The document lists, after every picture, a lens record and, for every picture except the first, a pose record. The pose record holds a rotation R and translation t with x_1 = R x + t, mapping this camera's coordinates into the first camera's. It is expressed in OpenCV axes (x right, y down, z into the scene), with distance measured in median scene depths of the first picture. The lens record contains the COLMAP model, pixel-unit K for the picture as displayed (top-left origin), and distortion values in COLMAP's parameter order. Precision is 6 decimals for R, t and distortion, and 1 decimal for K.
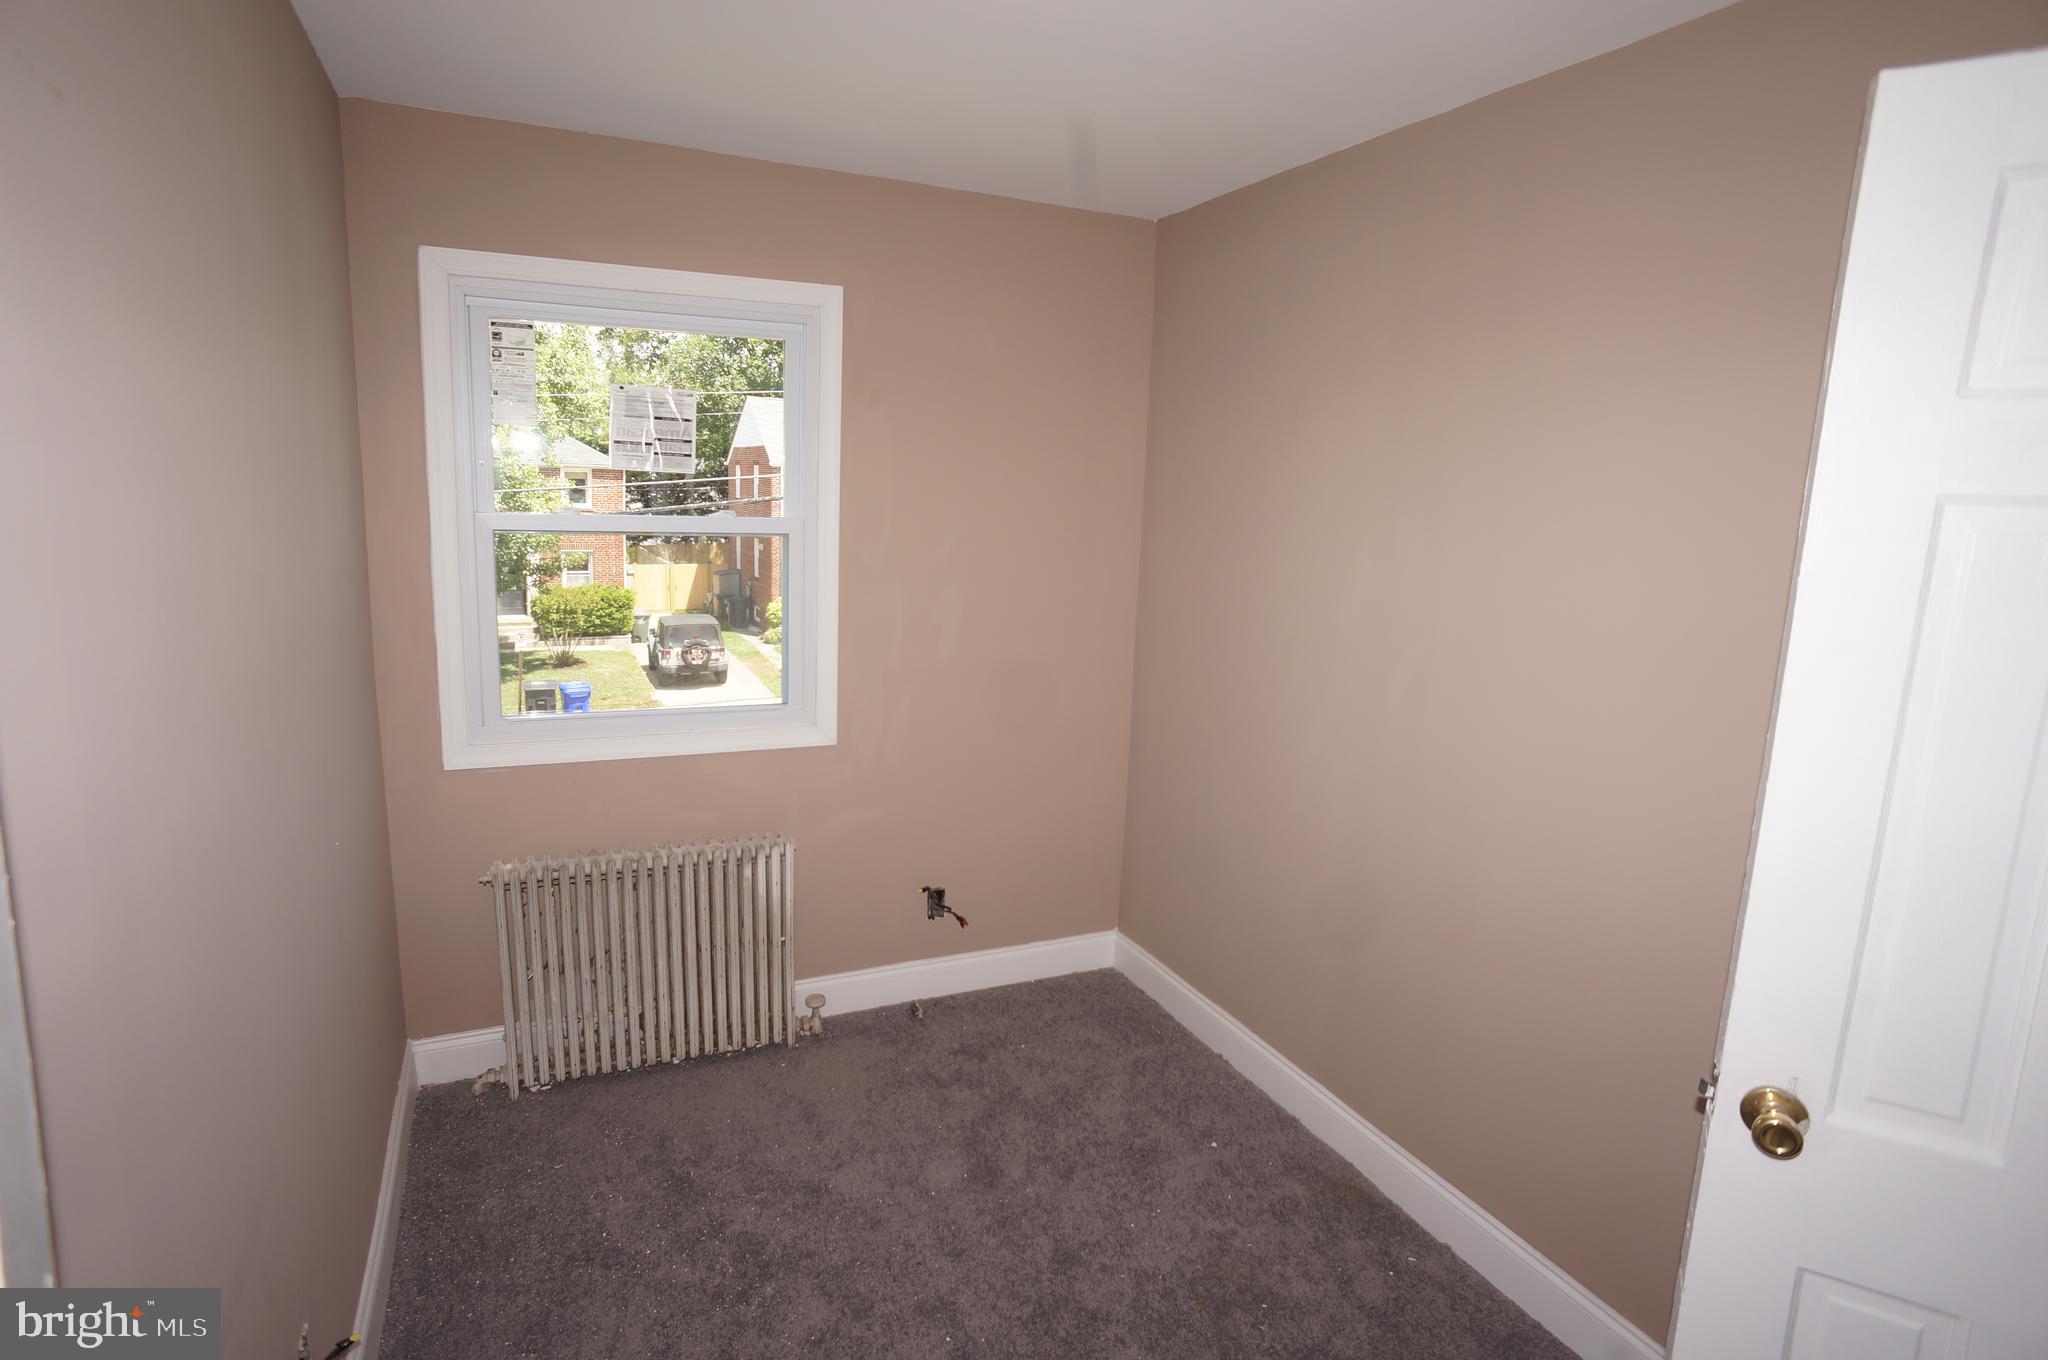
lens RADIAL K [[1071.9, 0, 1020.2], [0, 1071.9, 692.4], [0, 0, 1]] dist [-0.077000, 0.000199]
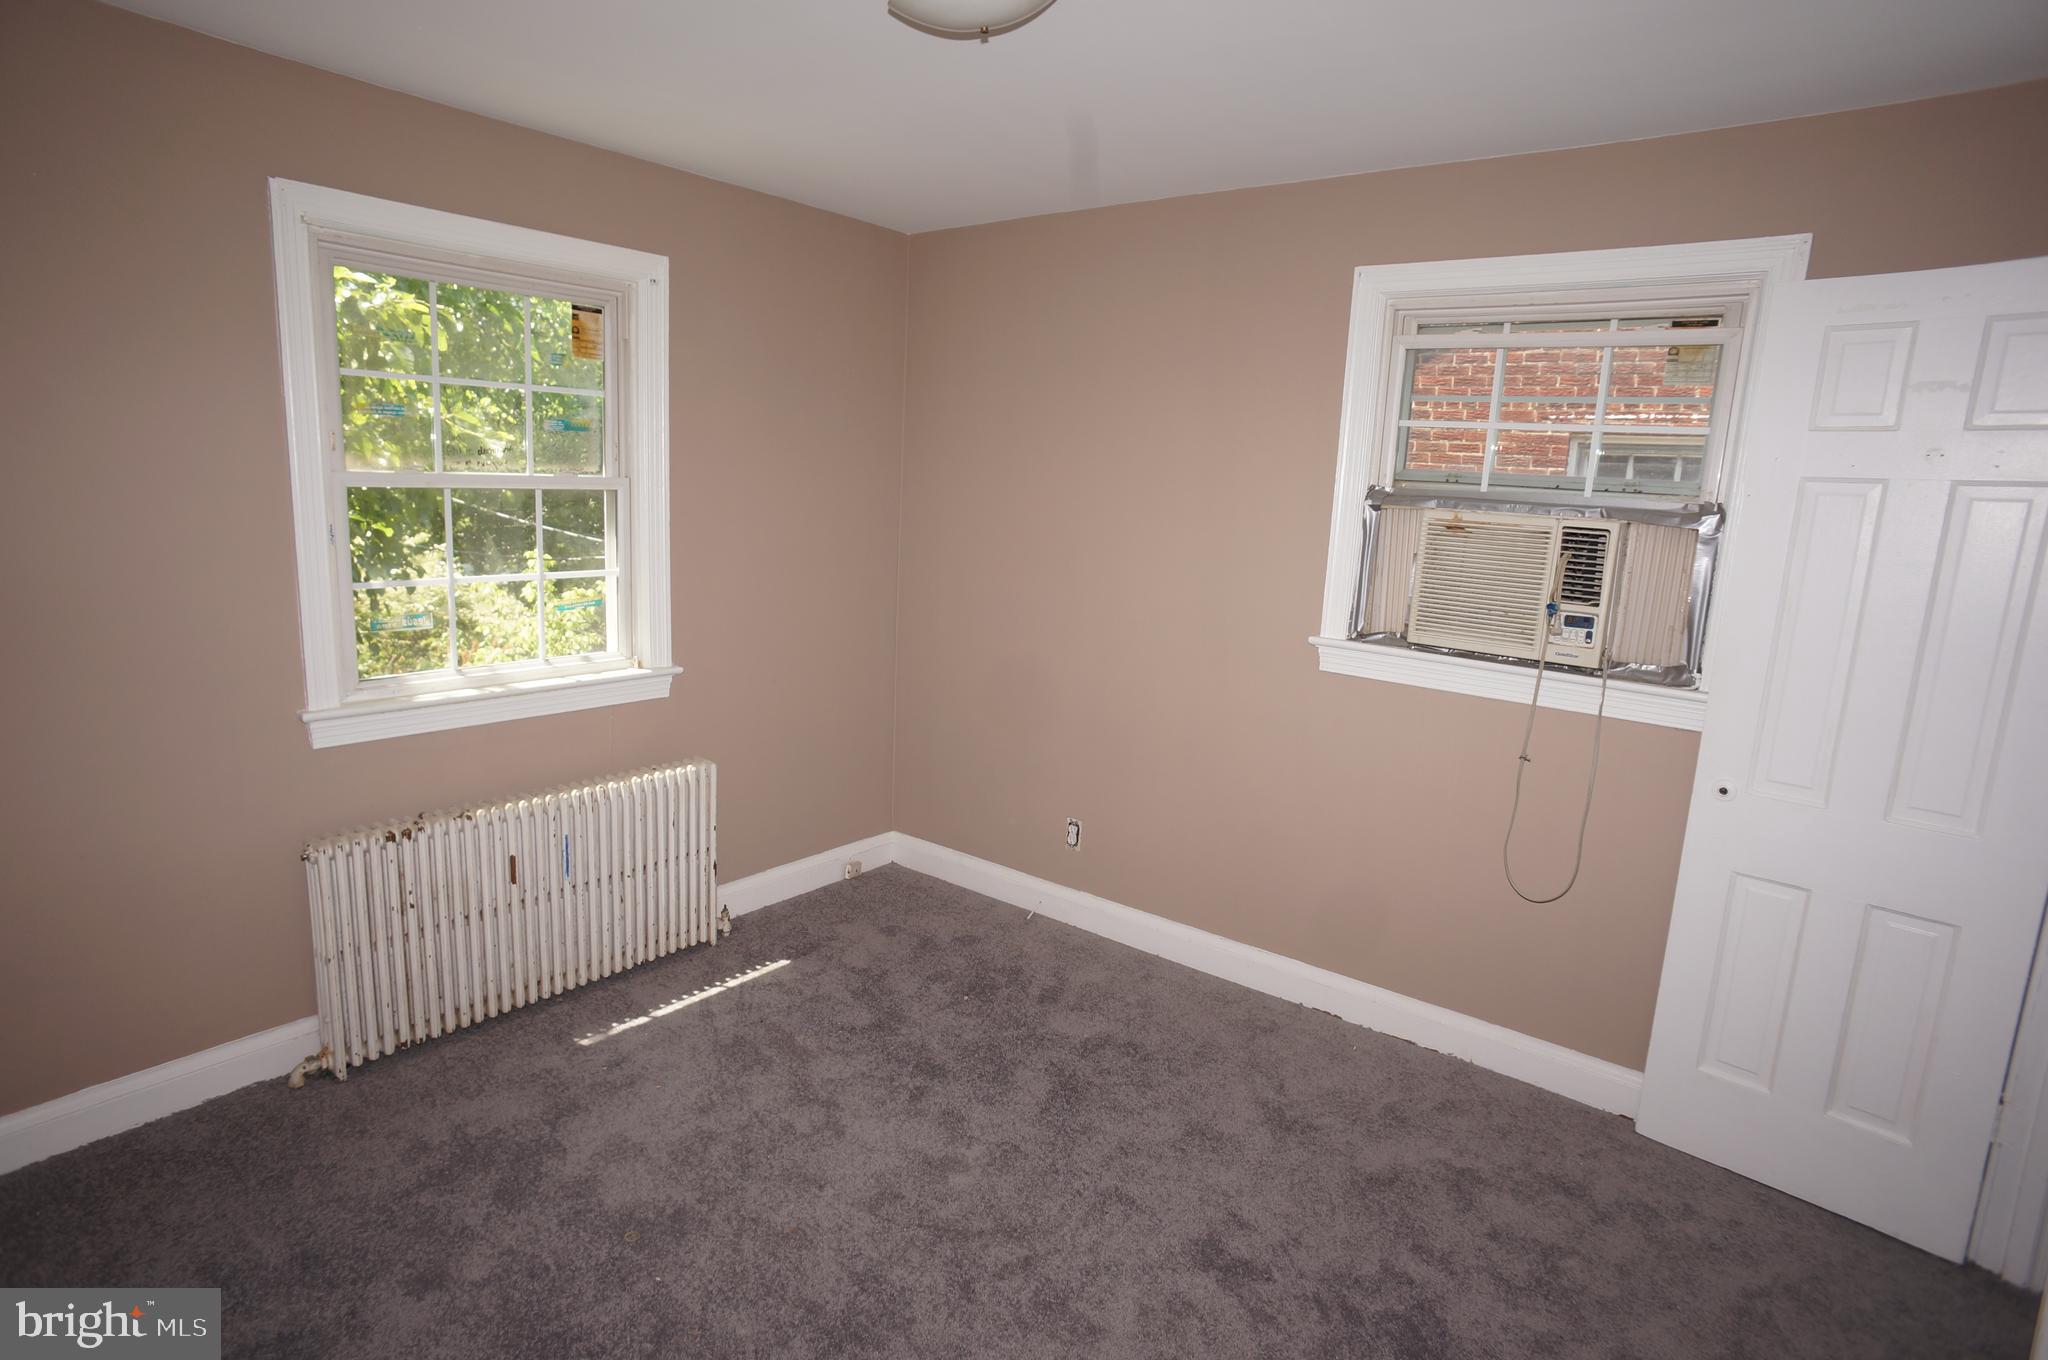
lens RADIAL K [[1078.7, 0, 1023.5], [0, 1078.7, 670.7], [0, 0, 1]] dist [-0.078800, 0.052885]
pose [[0.885774, -0.059481, 0.460290, -0.352910], [0.052044, 0.998228, 0.028843, 0.018798], [-0.461190, -0.001593, 0.887300, -0.139831]]
